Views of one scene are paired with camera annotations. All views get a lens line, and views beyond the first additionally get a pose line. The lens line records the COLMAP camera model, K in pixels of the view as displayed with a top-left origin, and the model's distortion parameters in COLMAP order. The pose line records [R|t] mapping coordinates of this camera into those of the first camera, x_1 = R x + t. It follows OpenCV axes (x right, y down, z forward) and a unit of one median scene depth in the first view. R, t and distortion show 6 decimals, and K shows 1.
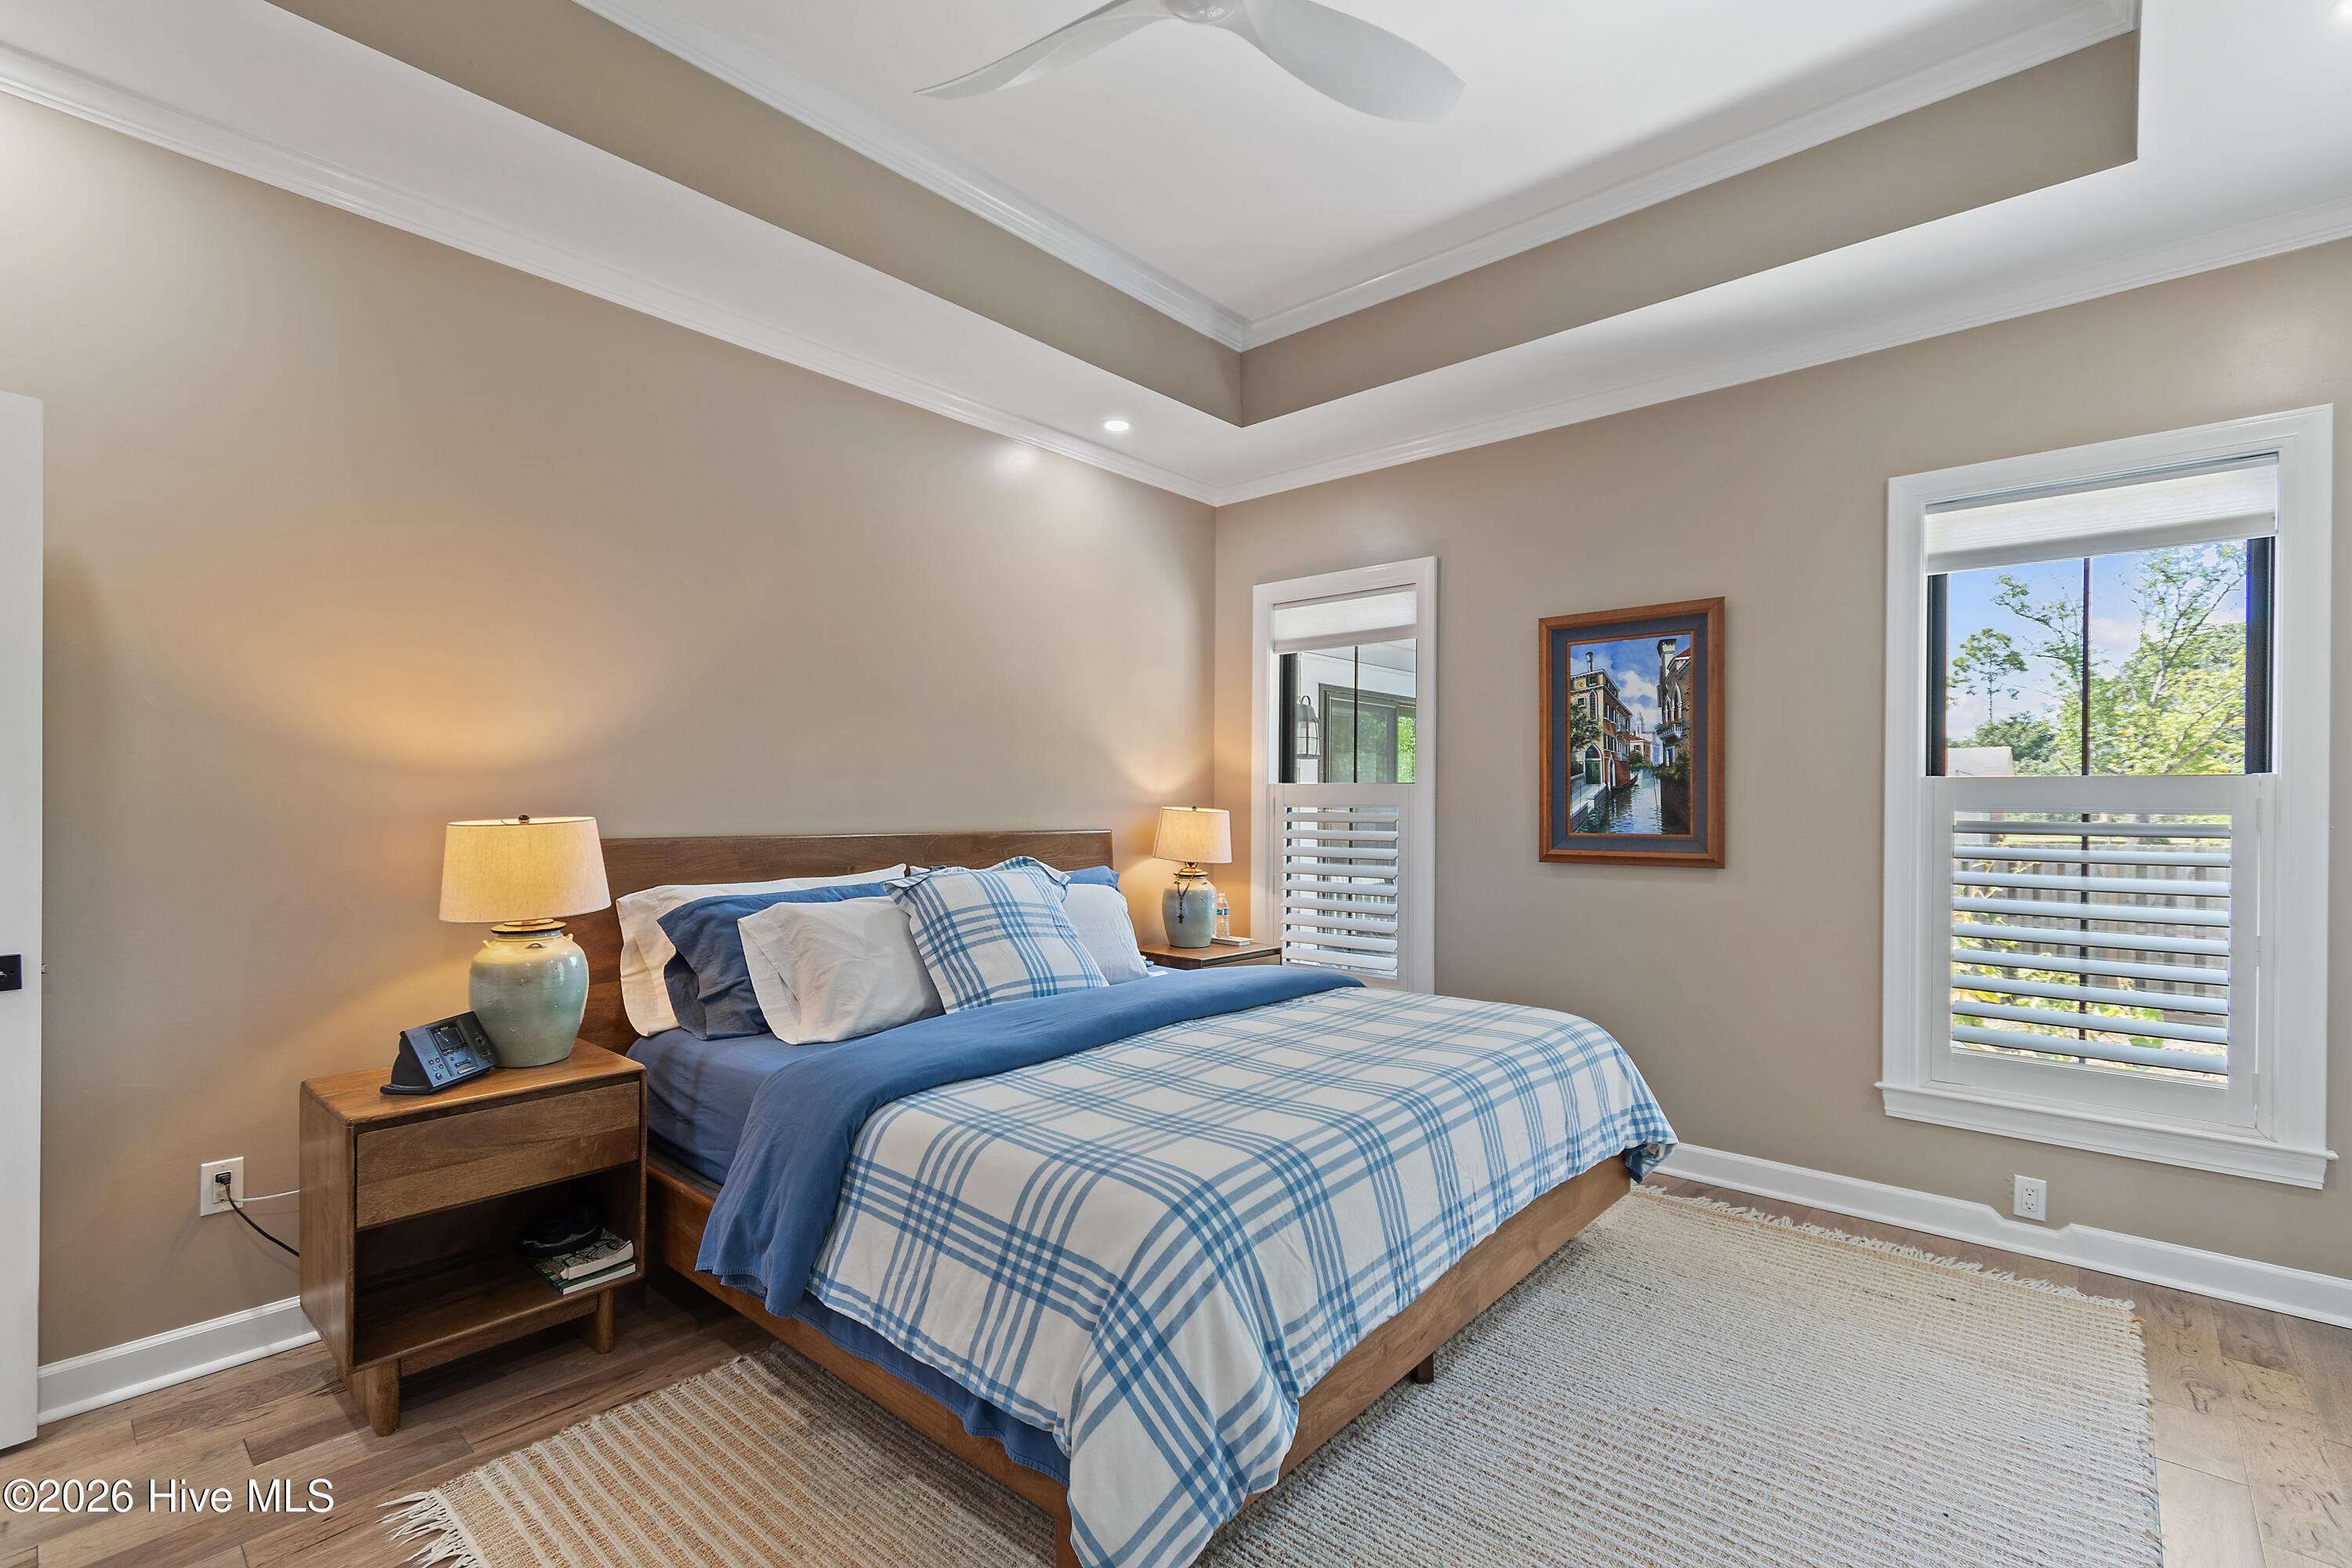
lens RADIAL K [[1037.2, 0, 1173.3], [0, 1037.2, 805.0], [0, 0, 1]] dist [0.006643, -0.002717]
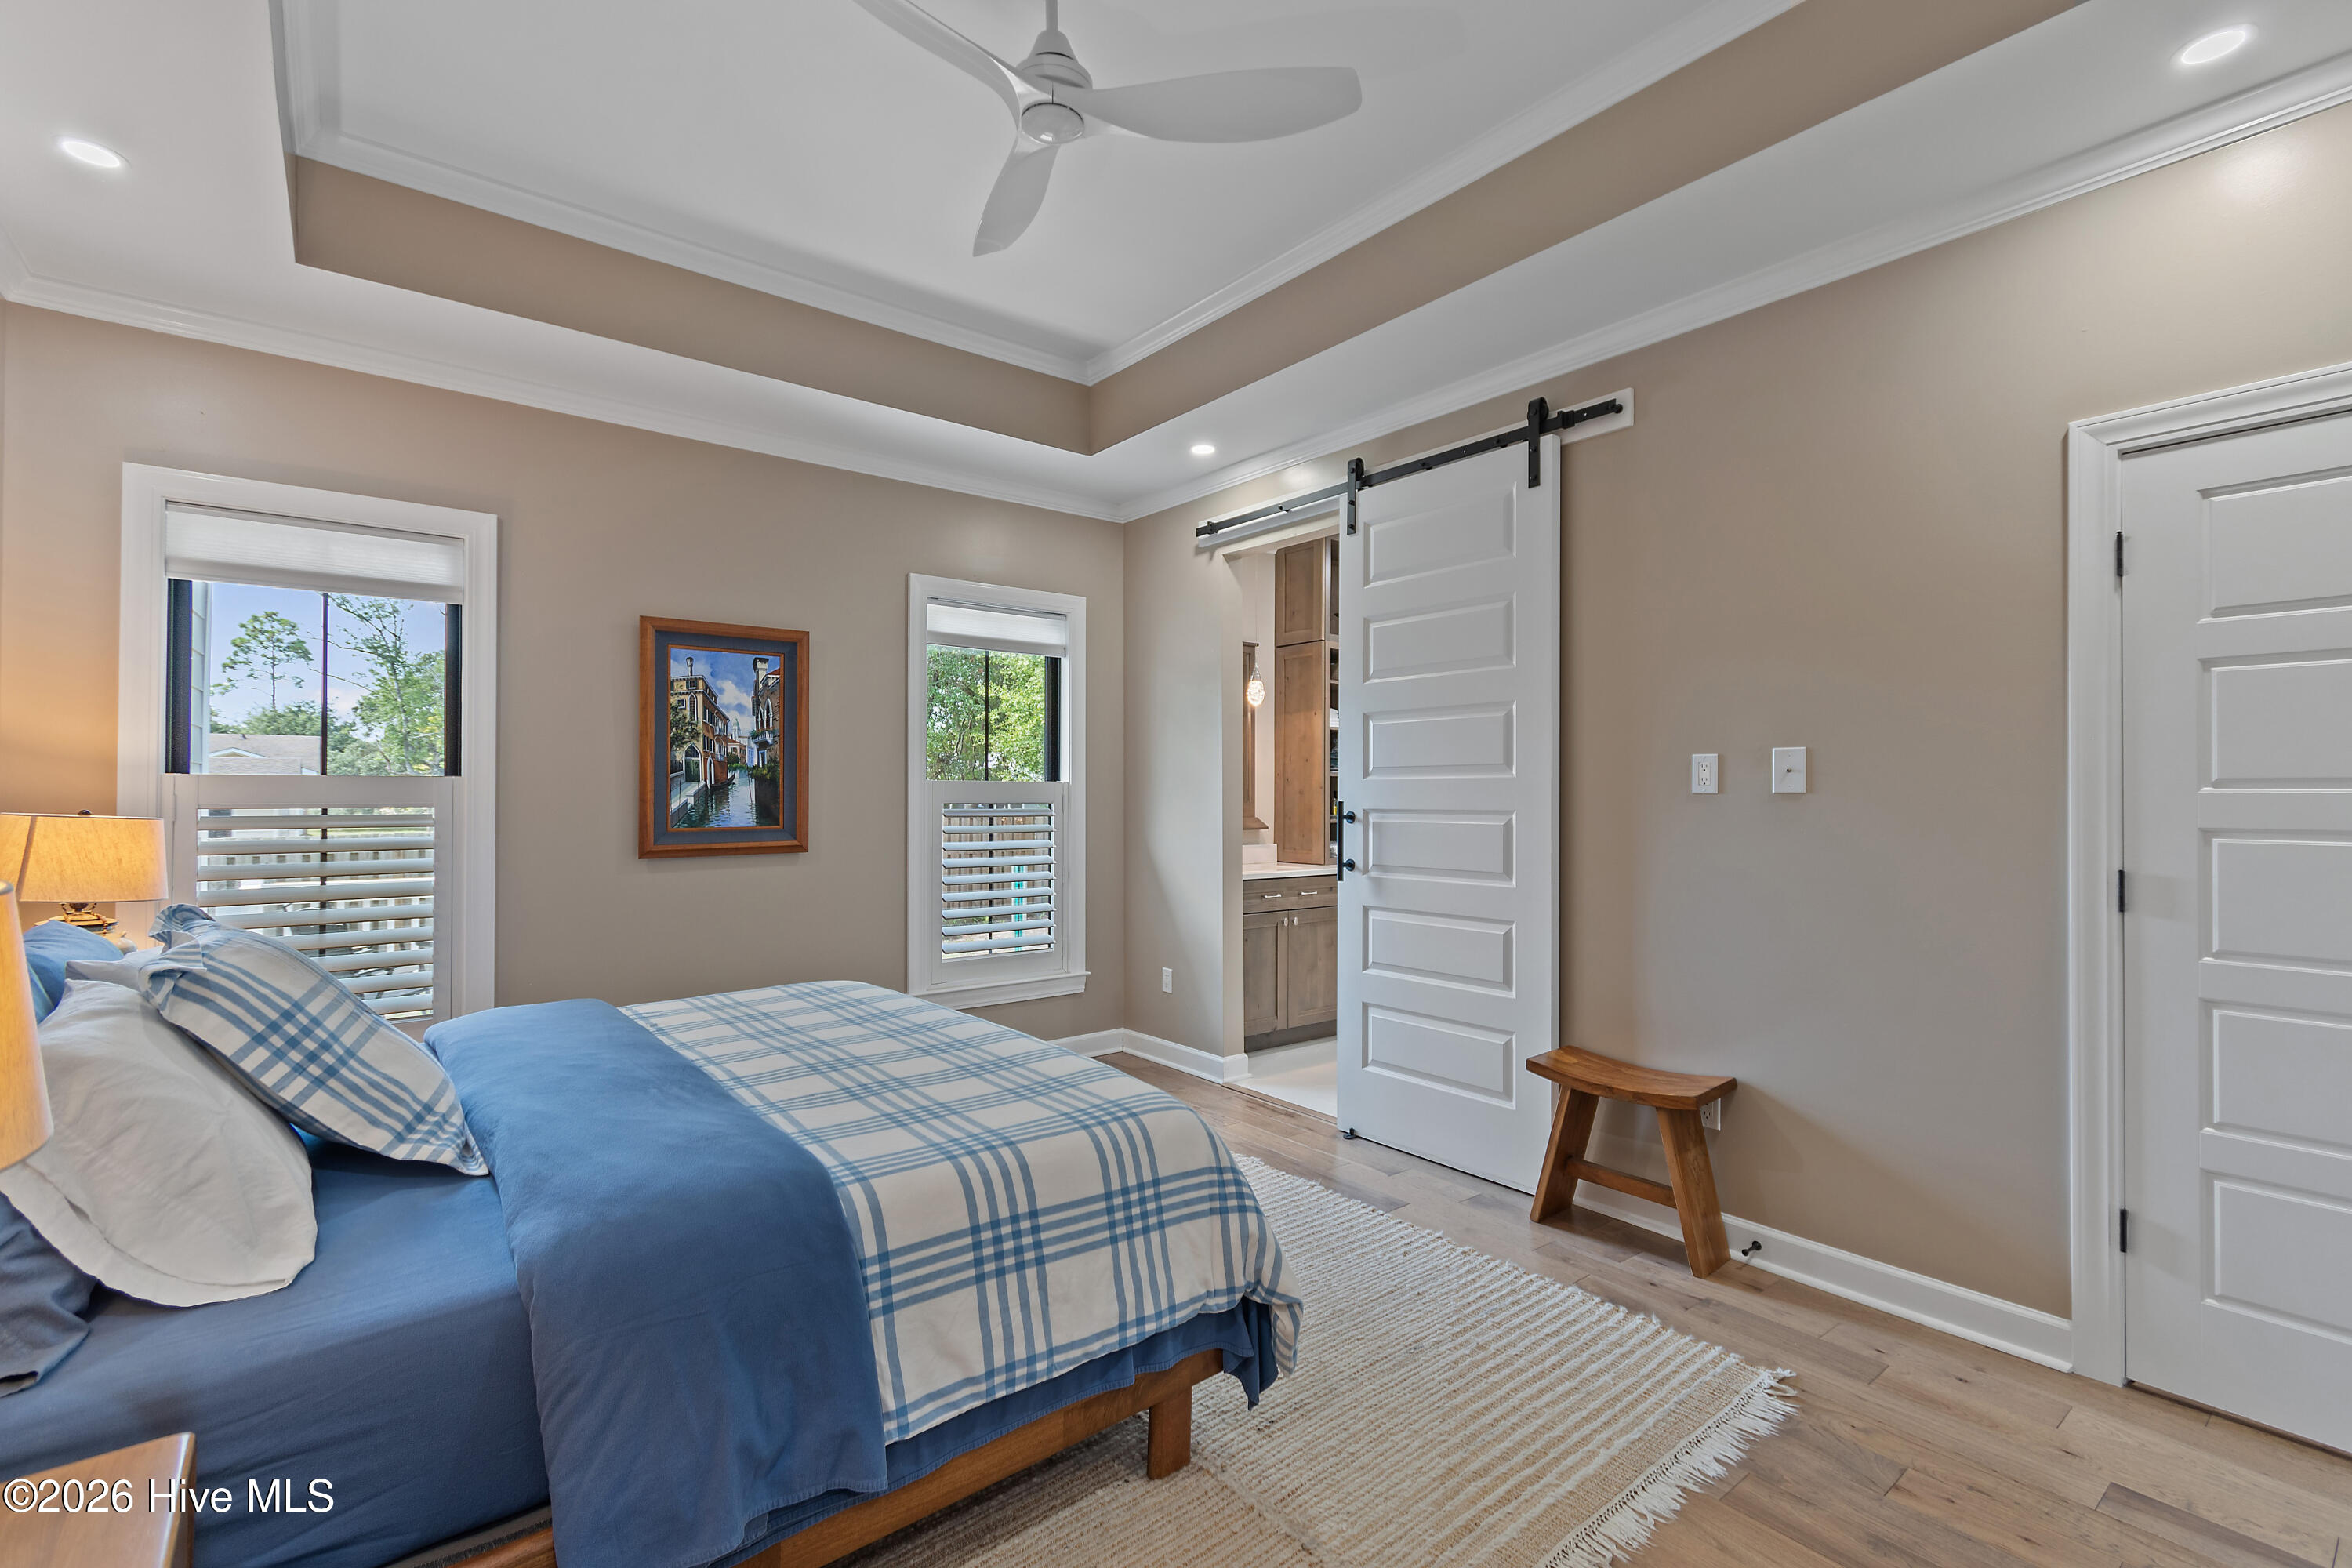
lens RADIAL K [[1037.2, 0, 1166.5], [0, 1037.2, 778.0], [0, 0, 1]] dist [0.006643, -0.002717]
pose [[0.176523, 0.011162, 0.984233, -0.566269], [0.003917, 0.999920, -0.012043, -0.009407], [-0.984289, 0.005982, 0.176465, 0.340473]]
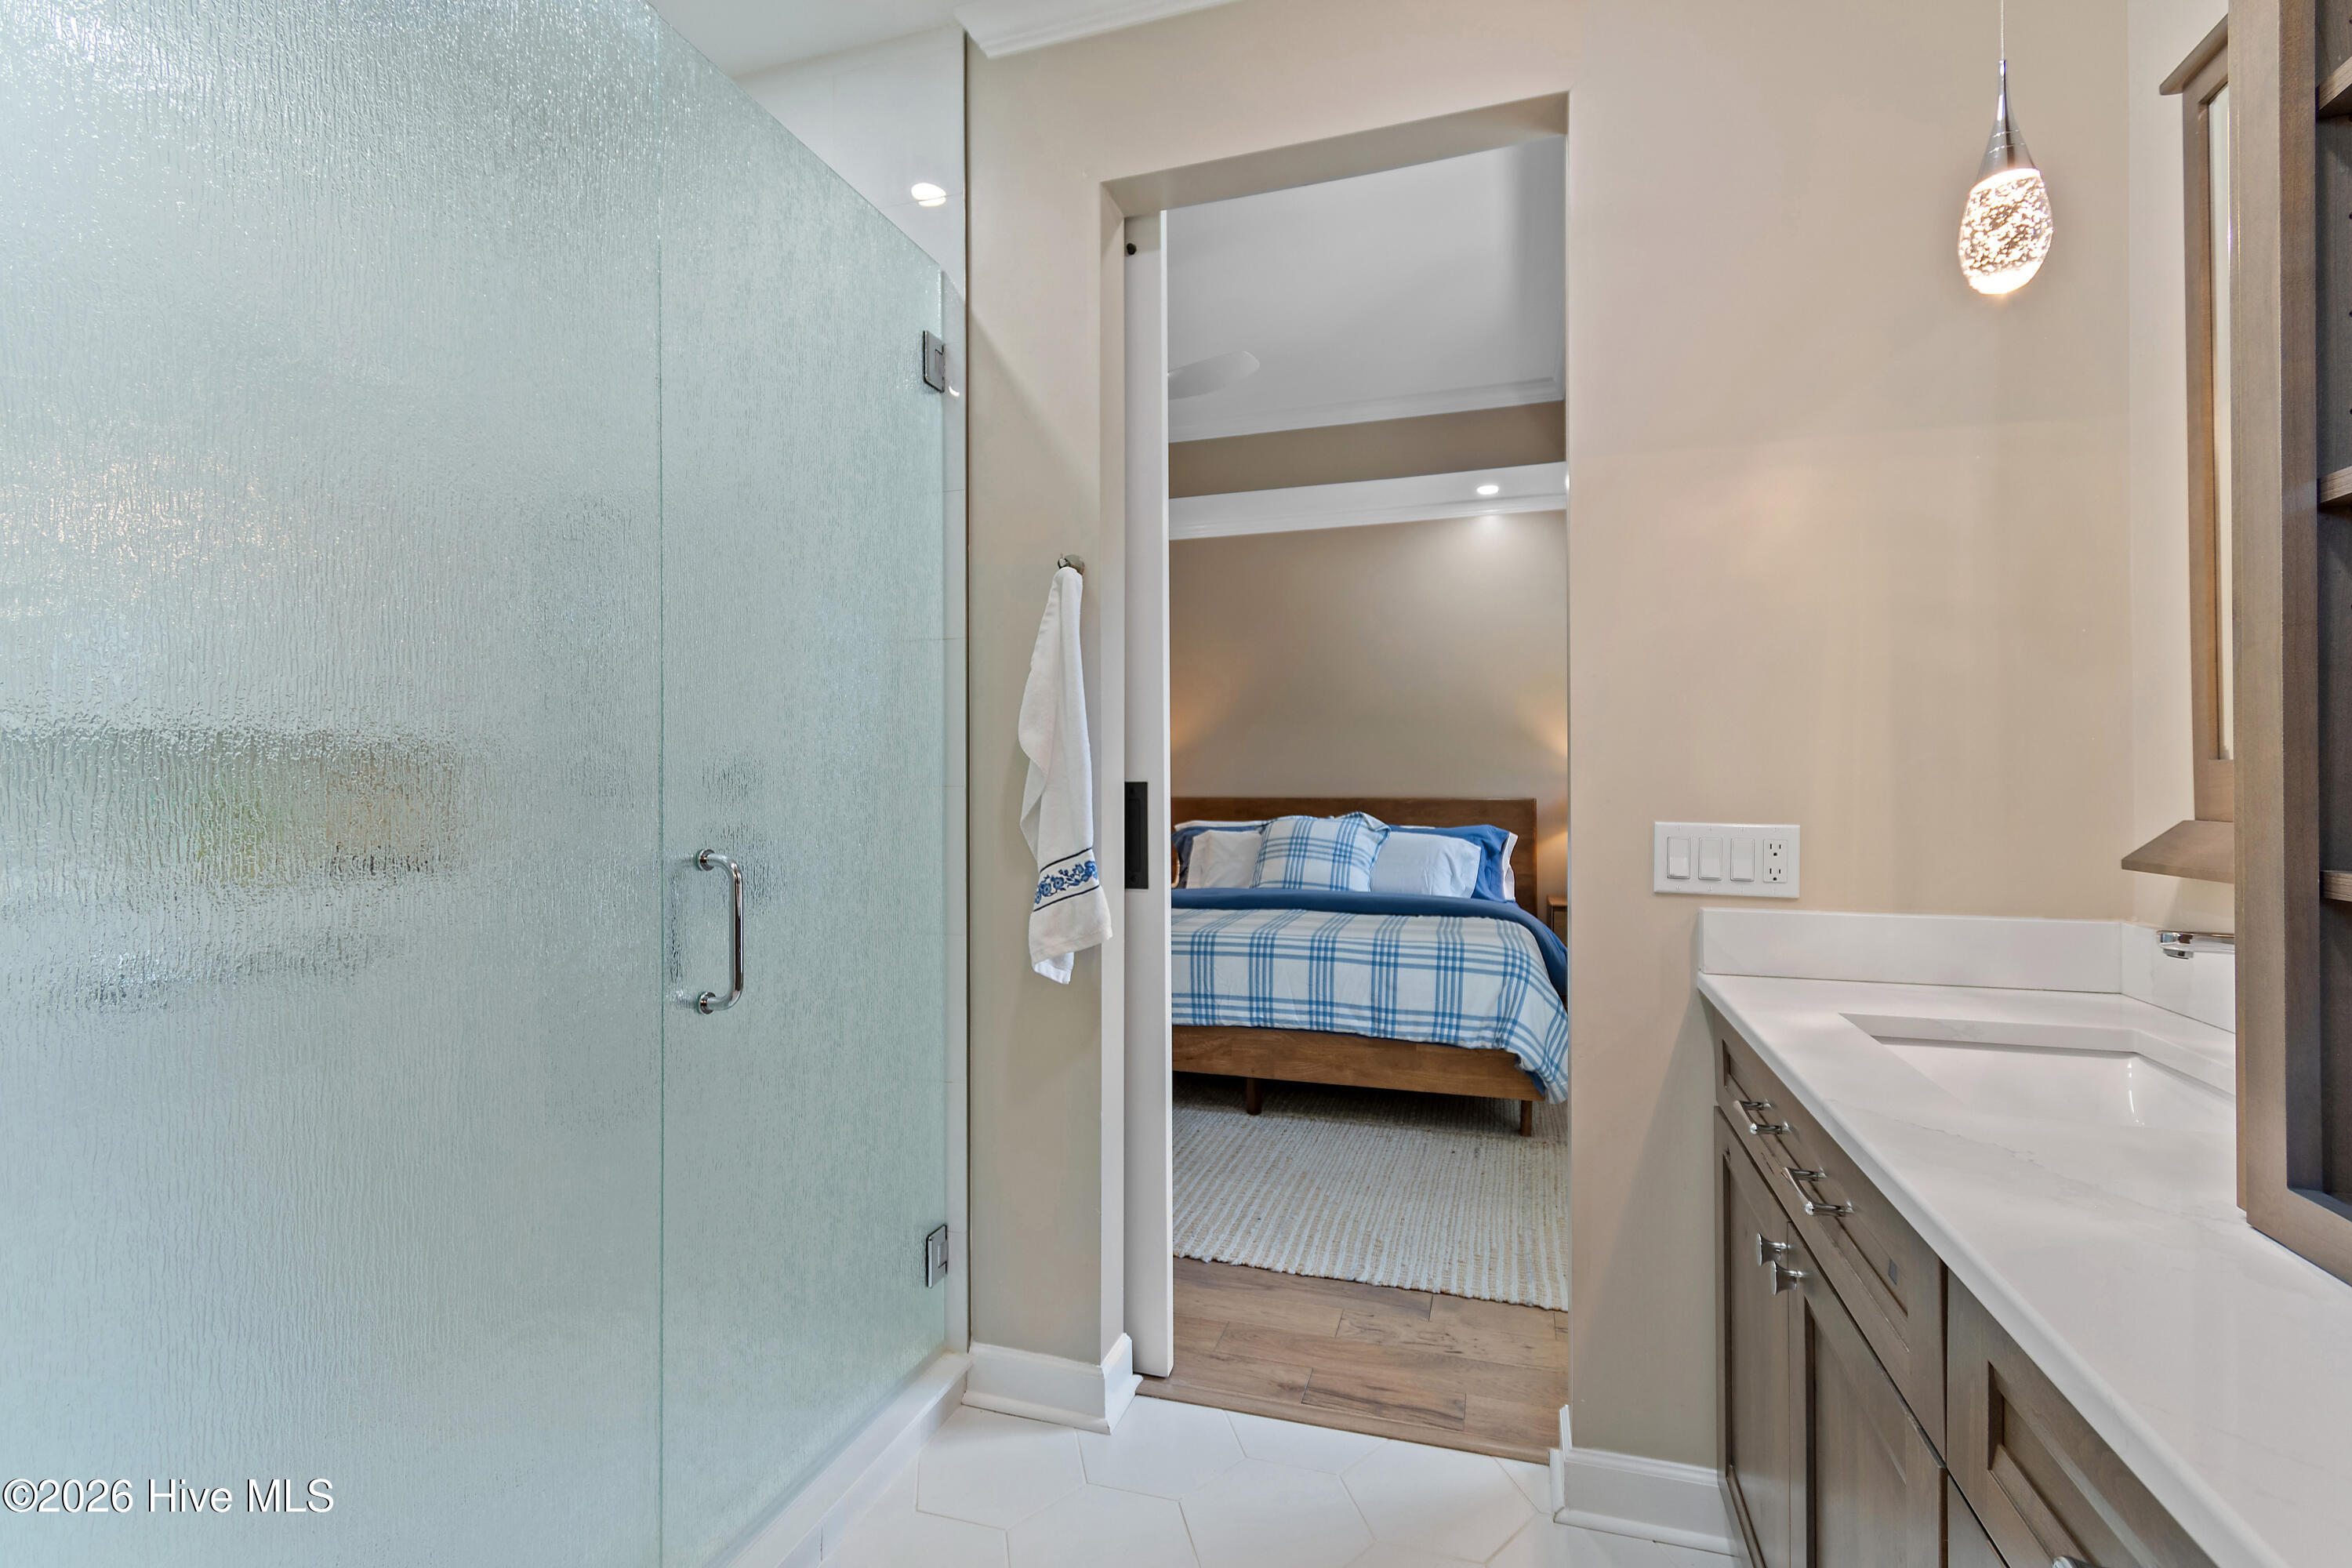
lens RADIAL K [[1037.2, 0, 1179.0], [0, 1037.2, 782.4], [0, 0, 1]] dist [0.006643, -0.002717]
pose [[0.406593, -0.005767, -0.913591, 1.063757], [0.004173, 0.999981, -0.004456, 0.009896], [0.913600, -0.002001, 0.406610, 0.115802]]
